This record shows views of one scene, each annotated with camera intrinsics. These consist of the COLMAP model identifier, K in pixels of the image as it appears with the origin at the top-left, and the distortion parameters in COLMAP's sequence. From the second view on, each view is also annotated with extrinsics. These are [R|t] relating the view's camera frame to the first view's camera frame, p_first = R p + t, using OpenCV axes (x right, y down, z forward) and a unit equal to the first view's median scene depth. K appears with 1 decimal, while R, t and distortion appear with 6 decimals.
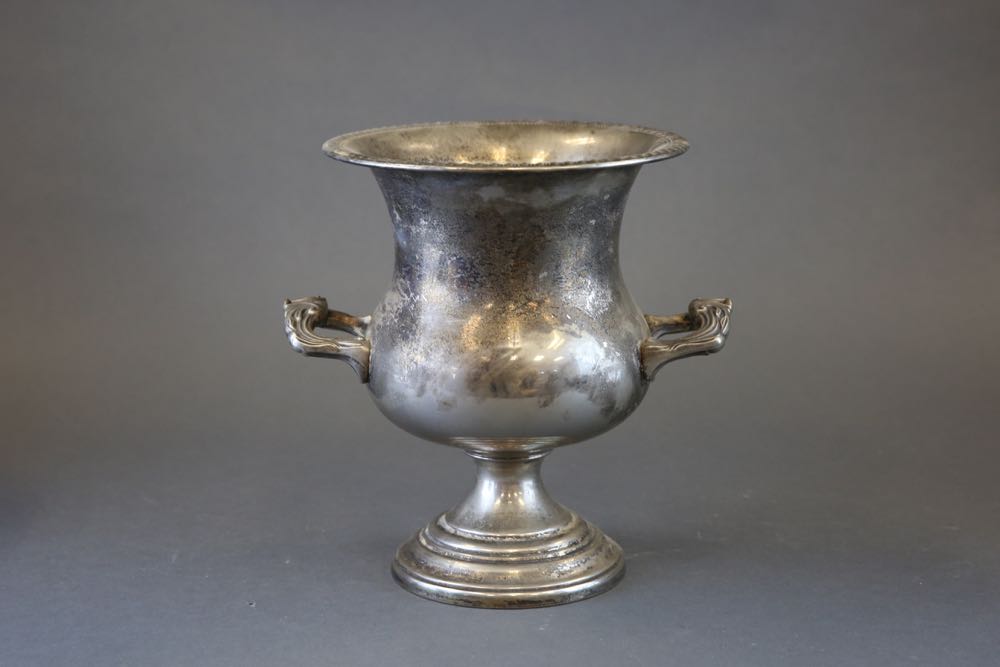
lens RADIAL K [[2041.2, 0, 500.0], [0, 2041.2, 333.5], [0, 0, 1]] dist [-0.009537, -0.017473]
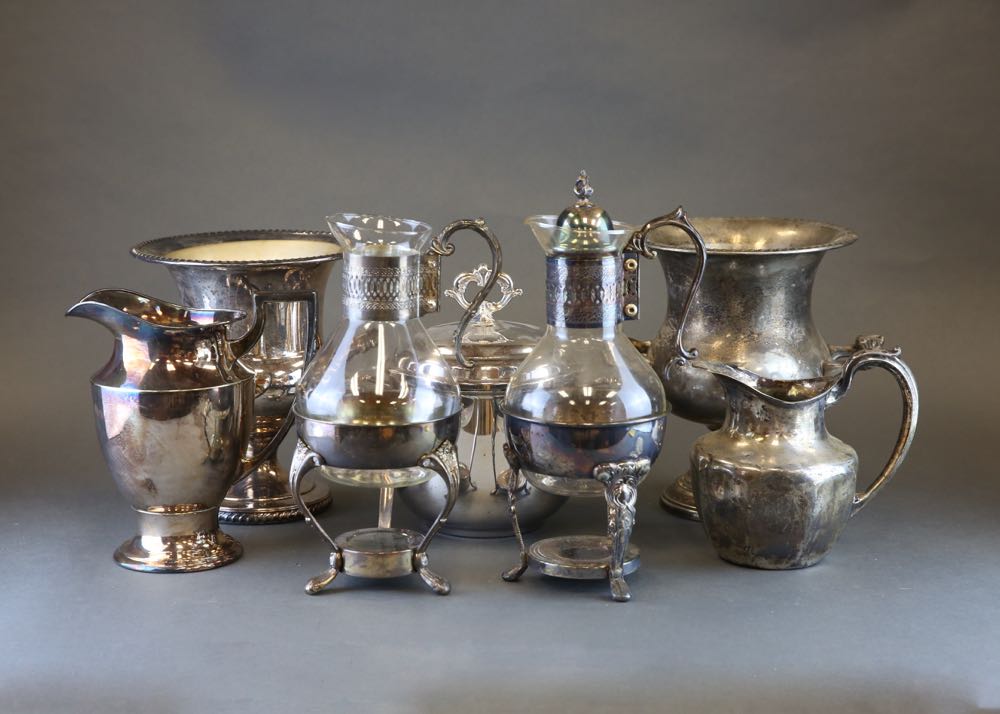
lens RADIAL K [[2031.9, 0, 500.0], [0, 2031.9, 357.0], [0, 0, 1]] dist [0.324519, 0.037133]
pose [[0.993588, 0.025273, -0.110200, -0.005210], [-0.026029, 0.999646, -0.005429, 0.016374], [0.110023, 0.008263, 0.993895, -0.618458]]
